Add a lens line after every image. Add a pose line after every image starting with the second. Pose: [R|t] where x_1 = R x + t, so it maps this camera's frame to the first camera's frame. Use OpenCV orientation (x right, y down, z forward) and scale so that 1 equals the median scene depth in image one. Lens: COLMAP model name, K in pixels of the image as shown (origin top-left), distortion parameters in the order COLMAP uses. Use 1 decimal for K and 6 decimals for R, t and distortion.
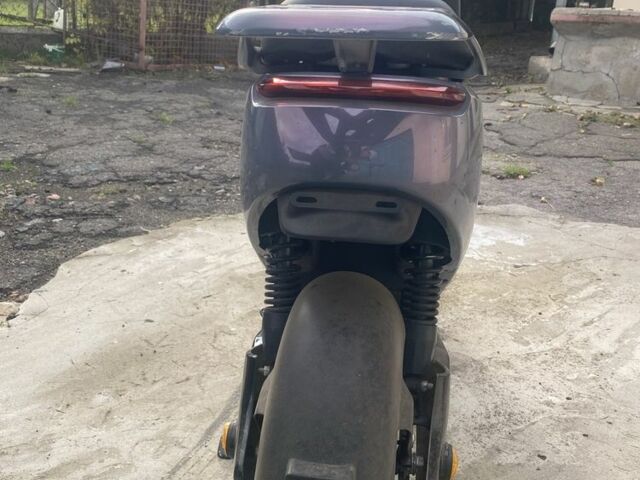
lens RADIAL K [[641.3, 0, 320.0], [0, 641.3, 240.0], [0, 0, 1]] dist [0.114157, -0.252787]
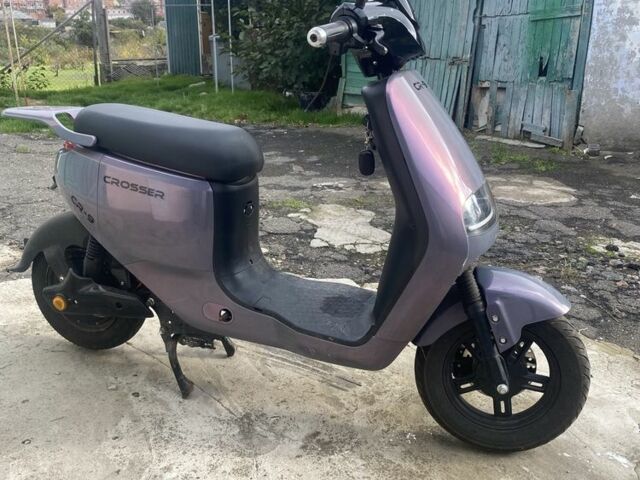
lens RADIAL K [[641.3, 0, 320.0], [0, 641.3, 240.0], [0, 0, 1]] dist [0.114157, -0.252787]
pose [[-0.238590, 0.252921, -0.937606, 1.153933], [-0.352152, 0.877241, 0.326248, -0.510988], [0.905022, 0.408020, -0.120234, 1.132604]]
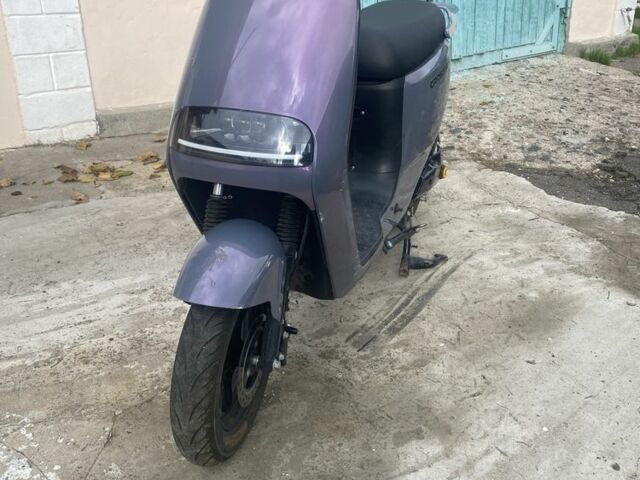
lens RADIAL K [[641.3, 0, 320.0], [0, 641.3, 240.0], [0, 0, 1]] dist [0.114157, -0.252787]
pose [[-0.959221, -0.153920, 0.237072, -0.184935], [0.053316, 0.725147, 0.686527, -0.770103], [-0.277583, 0.671171, -0.687370, 1.829867]]
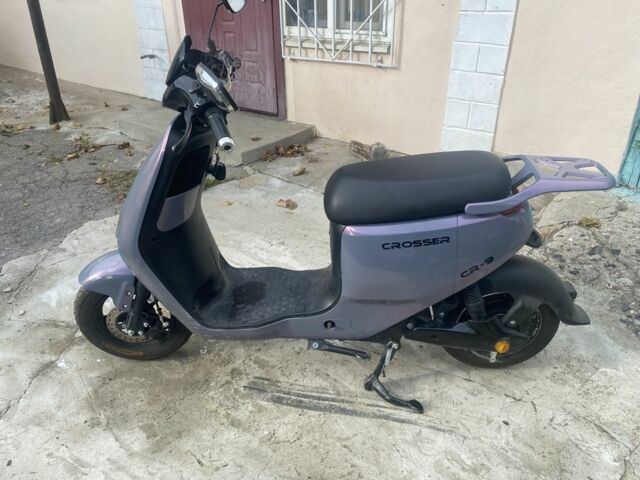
lens RADIAL K [[498.2, 0, 314.6], [0, 498.2, 241.0], [0, 0, 1]] dist [0.009072, 0.005587]
pose [[-0.041074, -0.530621, 0.846613, -0.834981], [0.354716, 0.784390, 0.508831, -0.666587], [-0.934072, 0.321207, 0.156002, 0.719944]]
